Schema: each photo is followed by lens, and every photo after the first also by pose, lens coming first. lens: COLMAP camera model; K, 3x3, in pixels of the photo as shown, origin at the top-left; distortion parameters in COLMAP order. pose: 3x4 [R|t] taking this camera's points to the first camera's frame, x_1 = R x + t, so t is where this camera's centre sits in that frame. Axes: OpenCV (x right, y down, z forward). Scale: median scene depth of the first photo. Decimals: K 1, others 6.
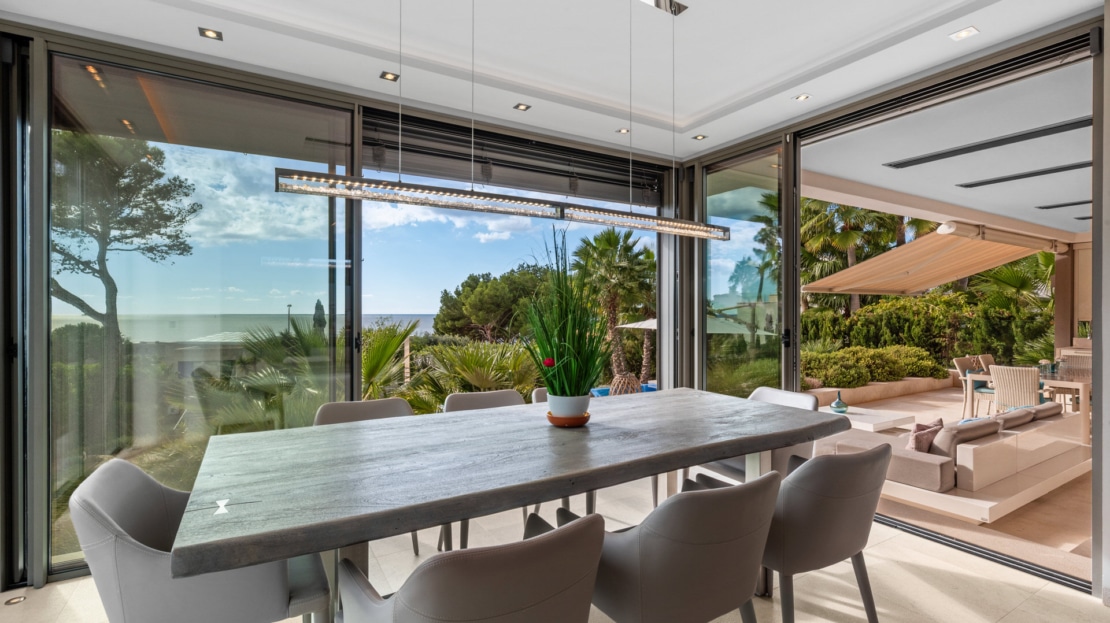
lens RADIAL K [[505.8, 0, 552.5], [0, 505.8, 312.8], [0, 0, 1]] dist [0.002424, -0.000962]
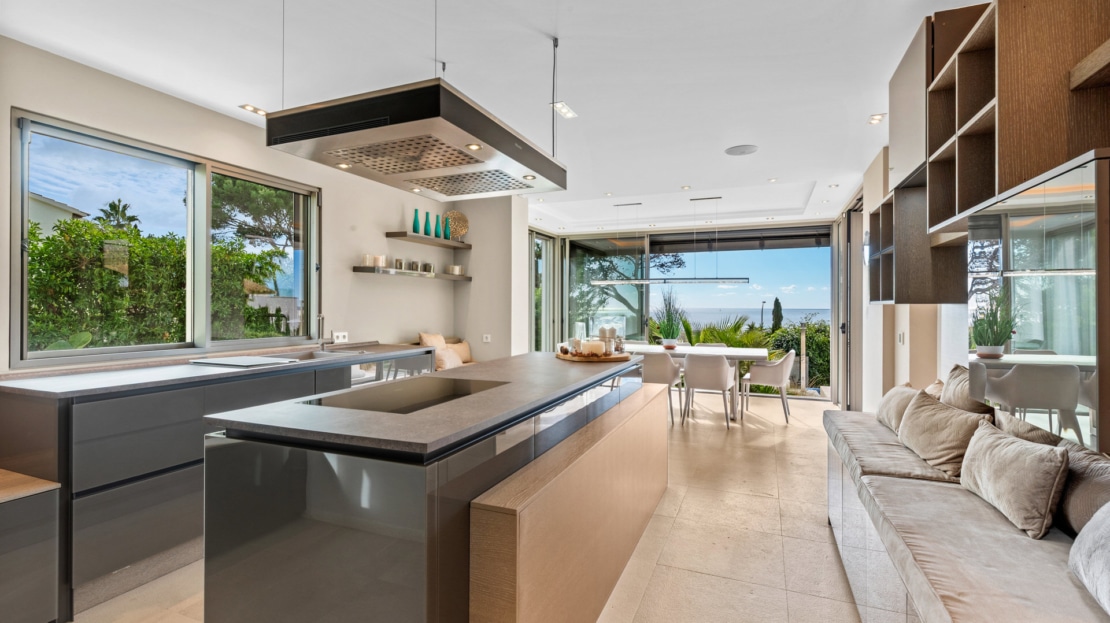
lens RADIAL K [[505.8, 0, 555.5], [0, 505.8, 308.9], [0, 0, 1]] dist [0.002424, -0.000962]
pose [[0.591406, -0.003879, -0.806365, 4.862340], [0.004234, 0.999990, -0.001705, 0.052271], [0.806363, -0.002406, 0.591416, -2.799626]]
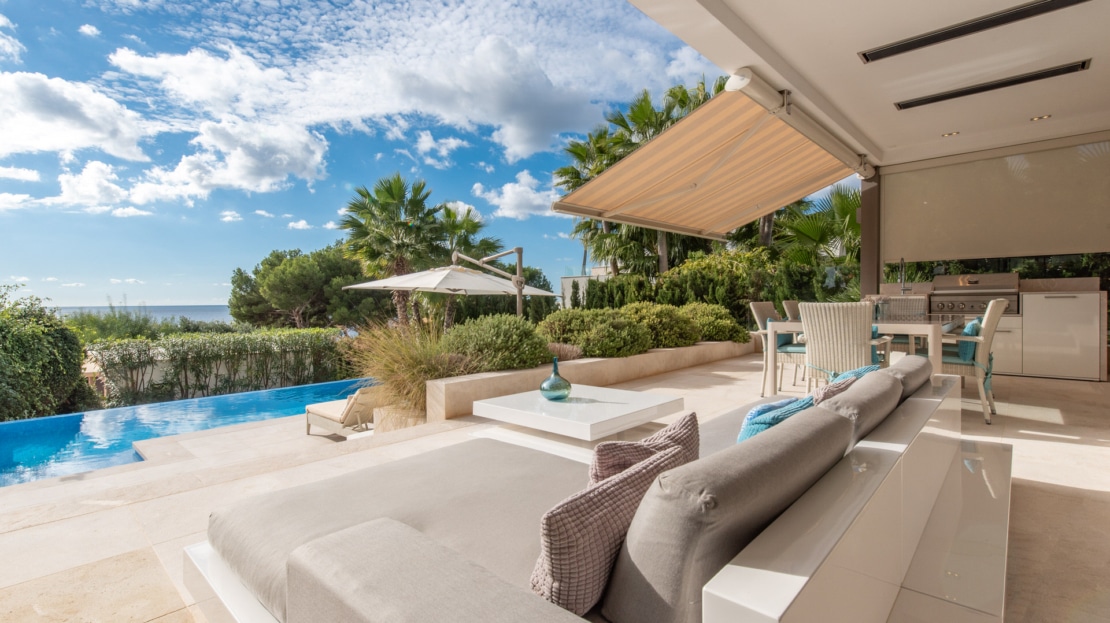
lens RADIAL K [[505.8, 0, 558.5], [0, 505.8, 308.4], [0, 0, 1]] dist [0.002424, -0.000962]
pose [[0.958627, -0.013132, 0.284361, 0.213867], [0.009169, 0.999841, 0.015262, 0.049100], [-0.284517, -0.012023, 0.958596, 0.258110]]
